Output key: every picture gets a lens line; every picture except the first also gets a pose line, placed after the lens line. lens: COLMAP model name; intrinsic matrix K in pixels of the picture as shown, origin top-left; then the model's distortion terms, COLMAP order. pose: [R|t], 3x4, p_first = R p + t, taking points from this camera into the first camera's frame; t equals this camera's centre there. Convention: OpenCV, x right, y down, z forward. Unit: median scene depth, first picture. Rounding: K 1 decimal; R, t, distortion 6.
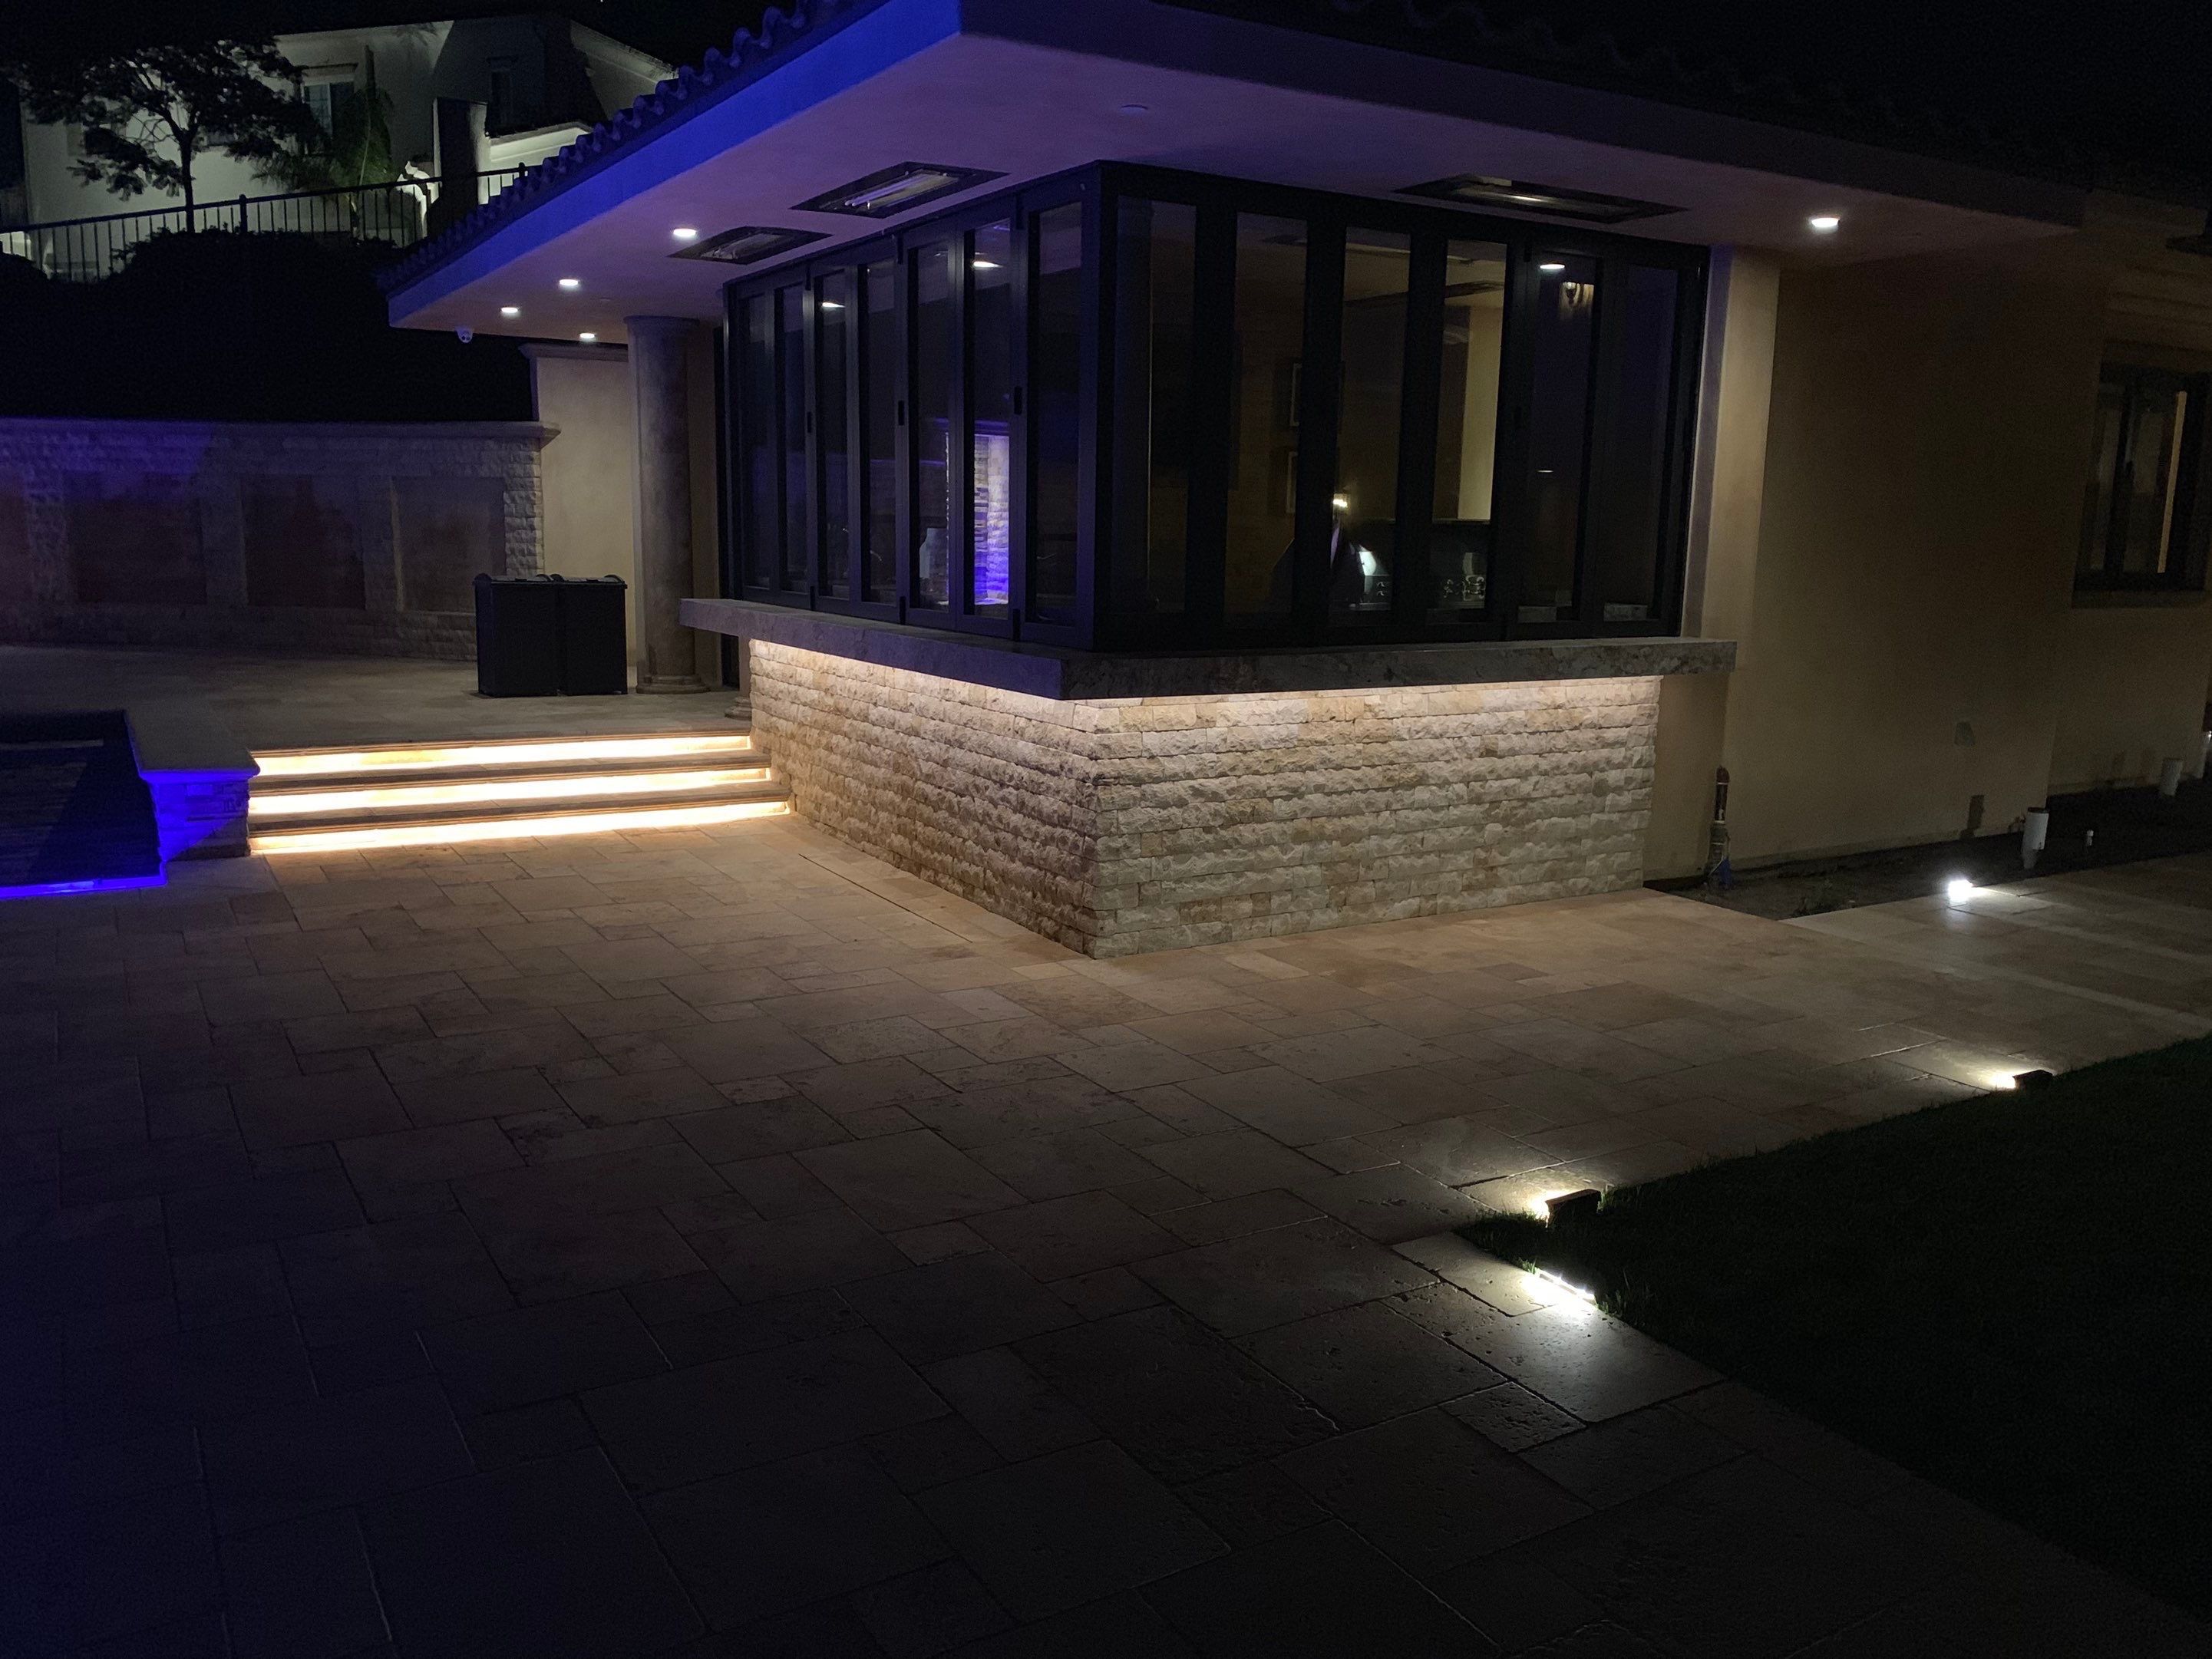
lens RADIAL K [[1687.6, 0, 1083.1], [0, 1687.6, 832.0], [0, 0, 1]] dist [0.104056, -0.156273]
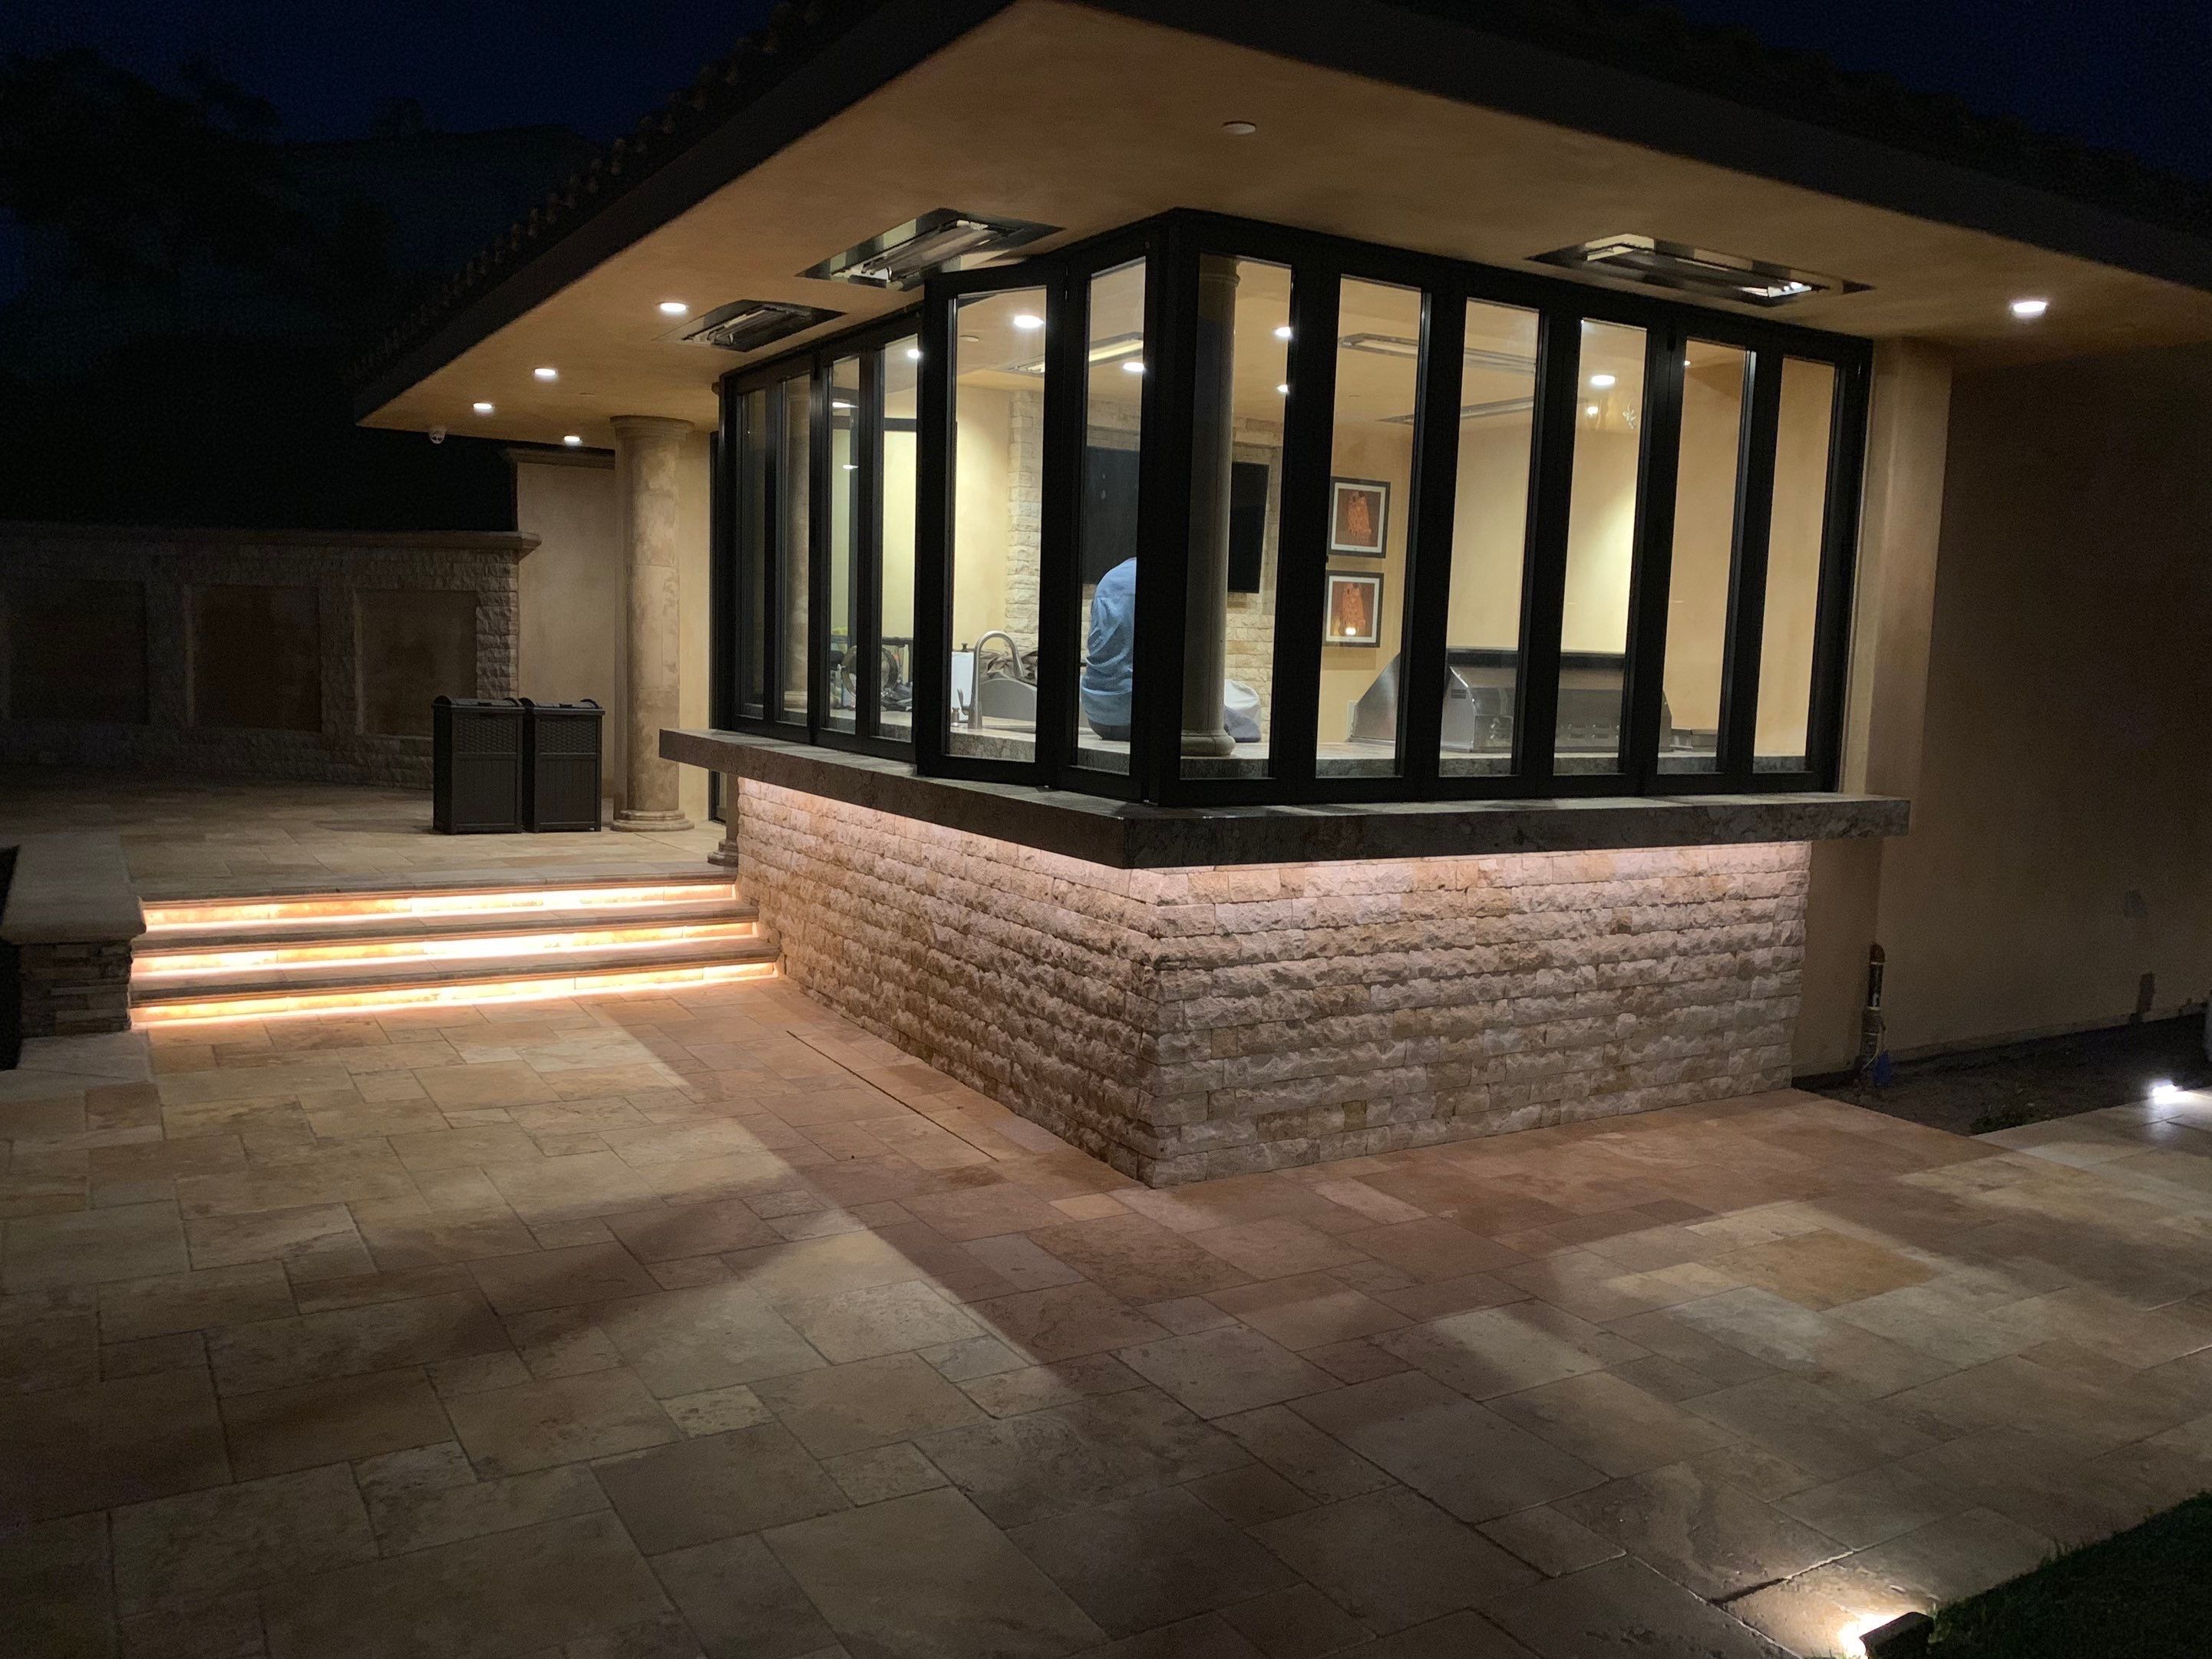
lens RADIAL K [[1687.6, 0, 1083.1], [0, 1687.6, 832.0], [0, 0, 1]] dist [0.104056, -0.156273]
pose [[0.999890, 0.014656, 0.002320, -0.026850], [-0.014446, 0.997188, -0.073530, -0.029080], [-0.003391, 0.073488, 0.997290, 0.169208]]
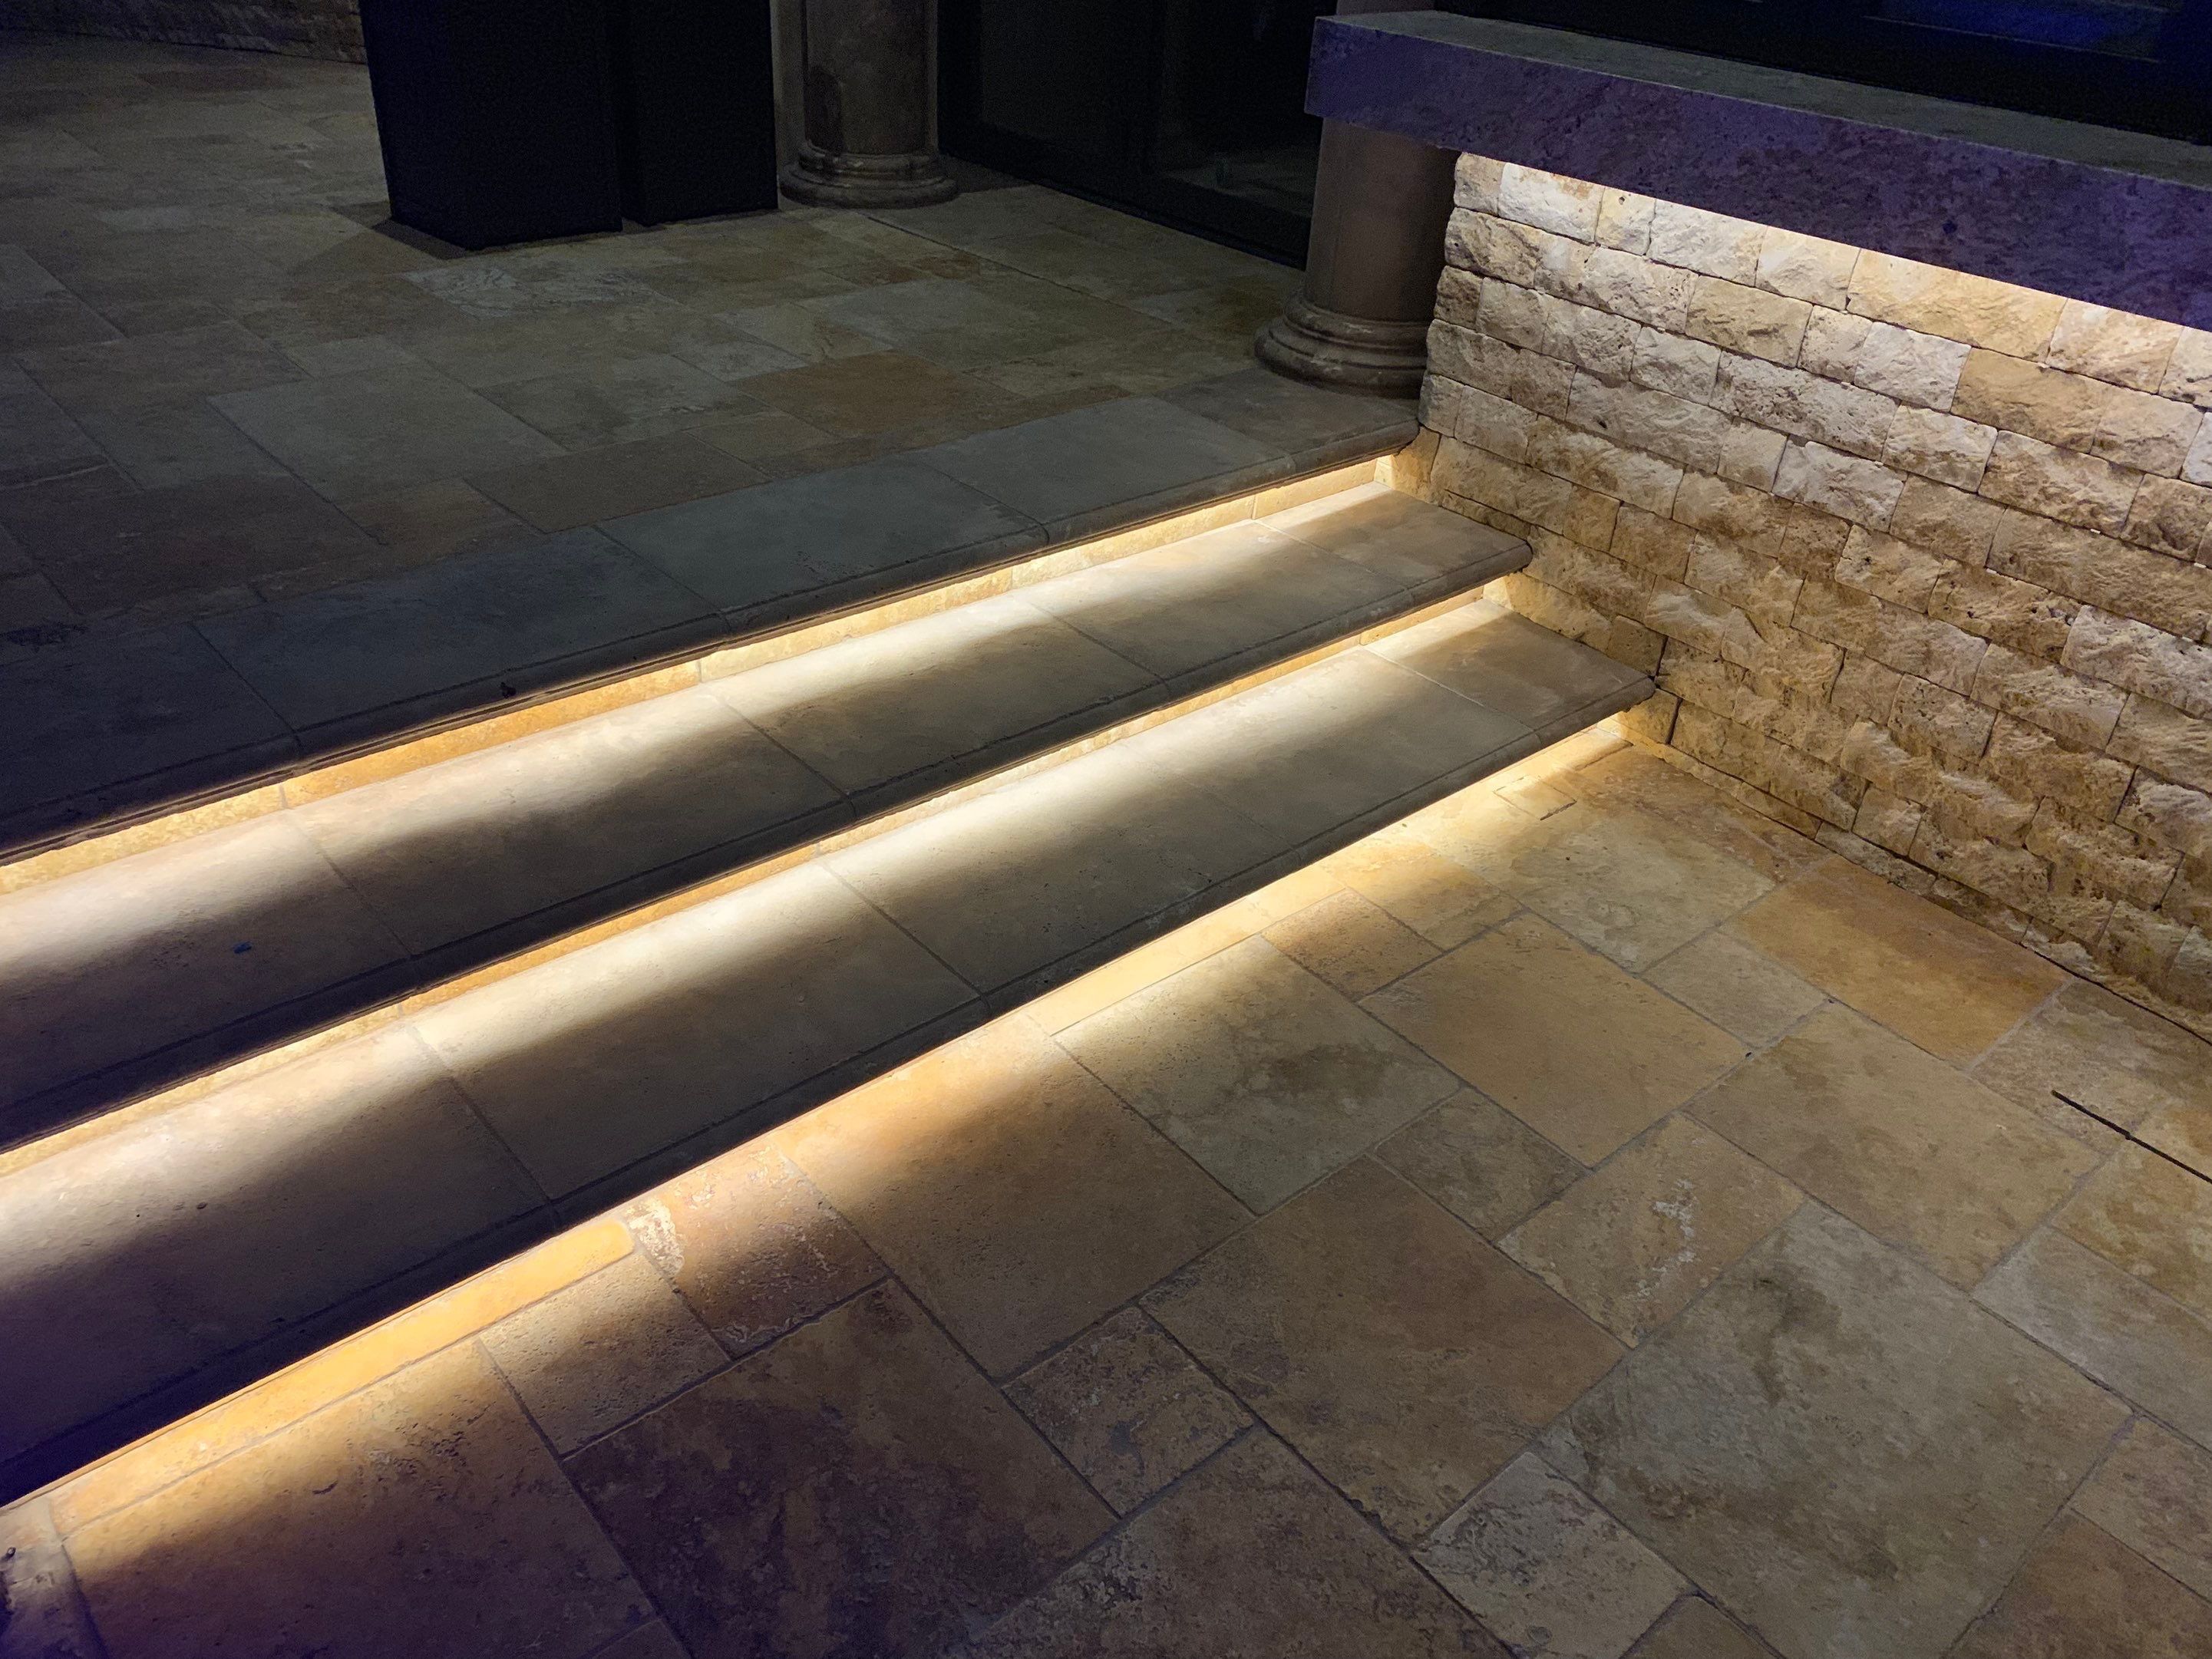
lens RADIAL K [[1686.2, 0, 1106.0], [0, 1686.2, 829.5], [0, 0, 1]] dist [0.001690, 0.000673]
pose [[0.984633, -0.070092, 0.159952, -0.412688], [0.002740, 0.922006, 0.387166, -0.154445], [-0.174614, -0.380778, 0.908030, 0.895777]]
